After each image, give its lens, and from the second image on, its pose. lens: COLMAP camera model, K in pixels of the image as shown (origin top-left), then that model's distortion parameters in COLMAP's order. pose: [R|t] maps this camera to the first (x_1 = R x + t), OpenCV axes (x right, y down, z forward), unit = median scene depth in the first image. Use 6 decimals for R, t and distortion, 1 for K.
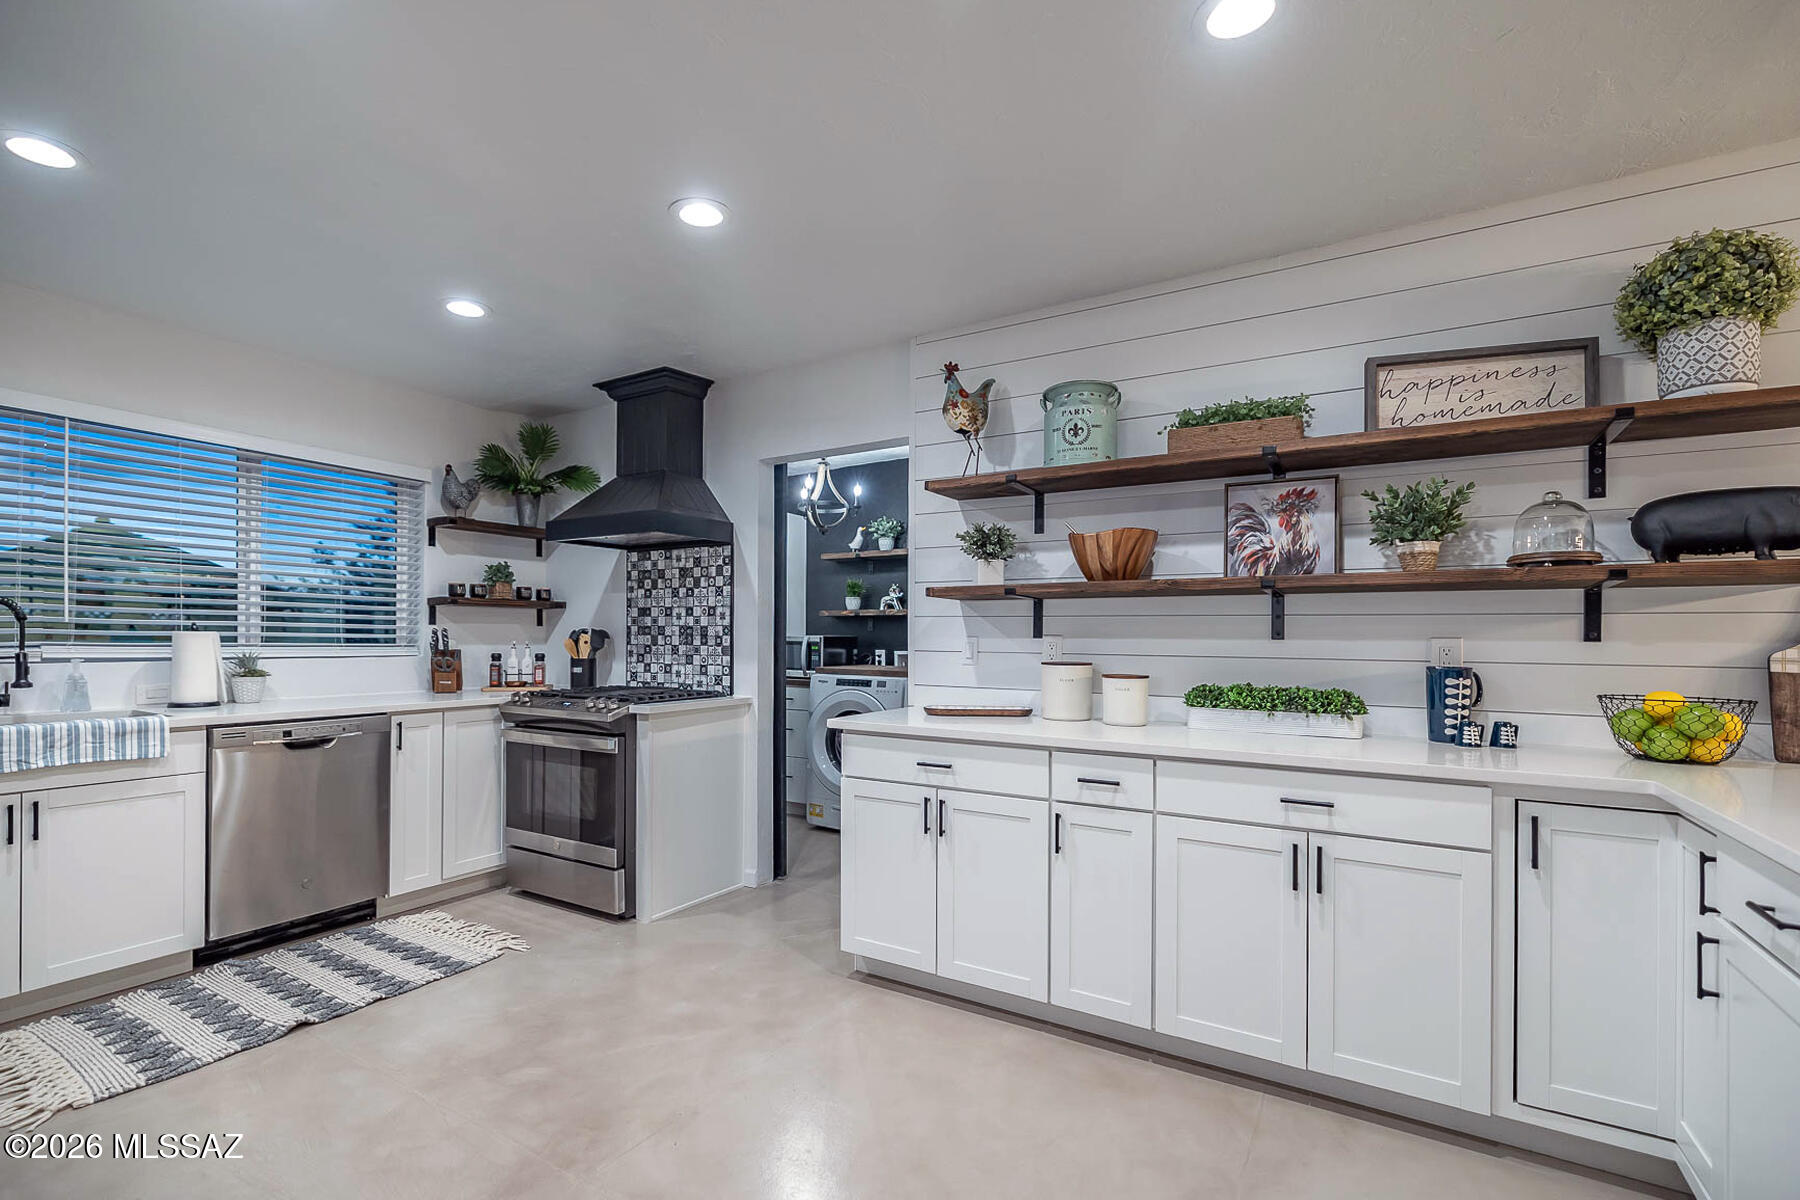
lens RADIAL K [[789.9, 0, 902.5], [0, 789.9, 631.6], [0, 0, 1]] dist [-0.000621, -0.000433]
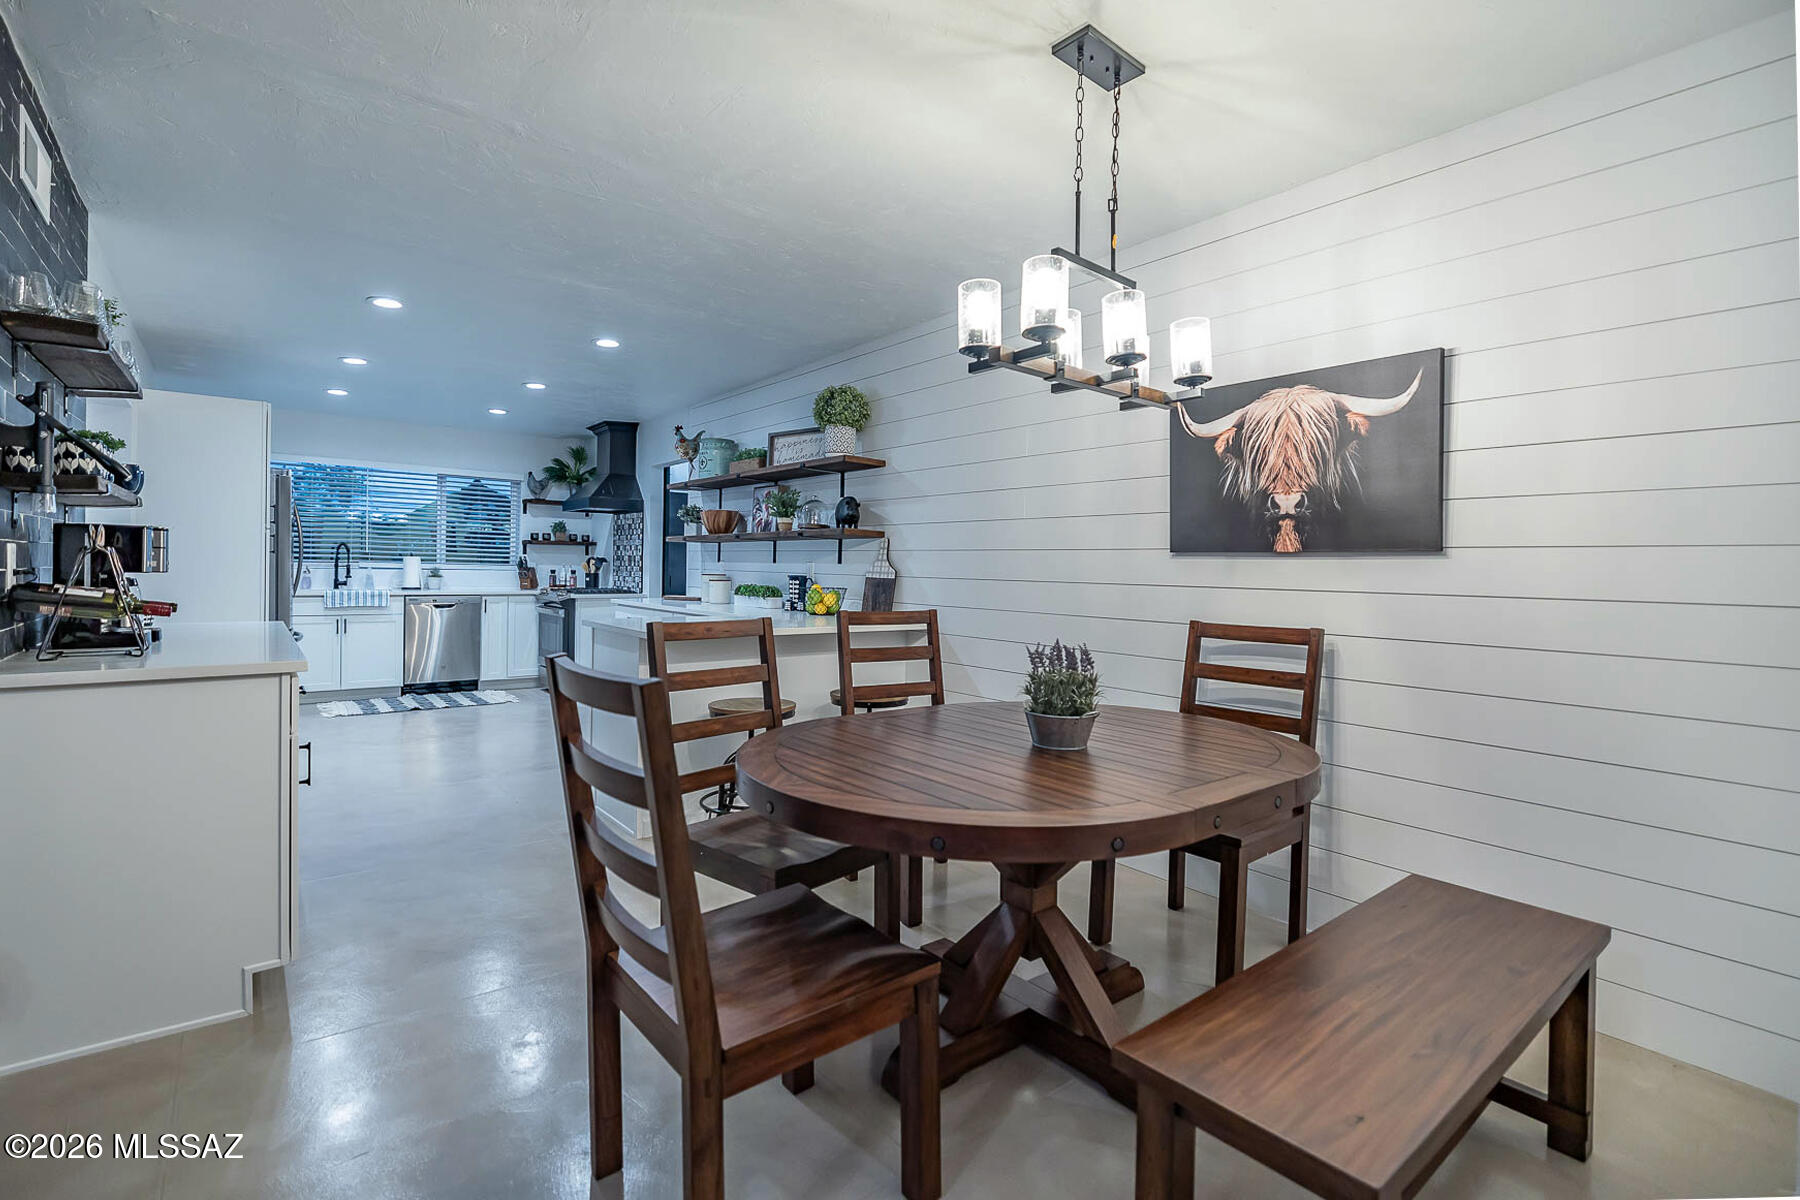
lens RADIAL K [[820.1, 0, 900.8], [0, 820.1, 574.2], [0, 0, 1]] dist [0.000637, 0.000204]
pose [[0.935310, 0.013531, -0.353572, 1.077021], [-0.009112, 0.999858, 0.014158, 0.003466], [0.353713, -0.010021, 0.935300, -0.613282]]
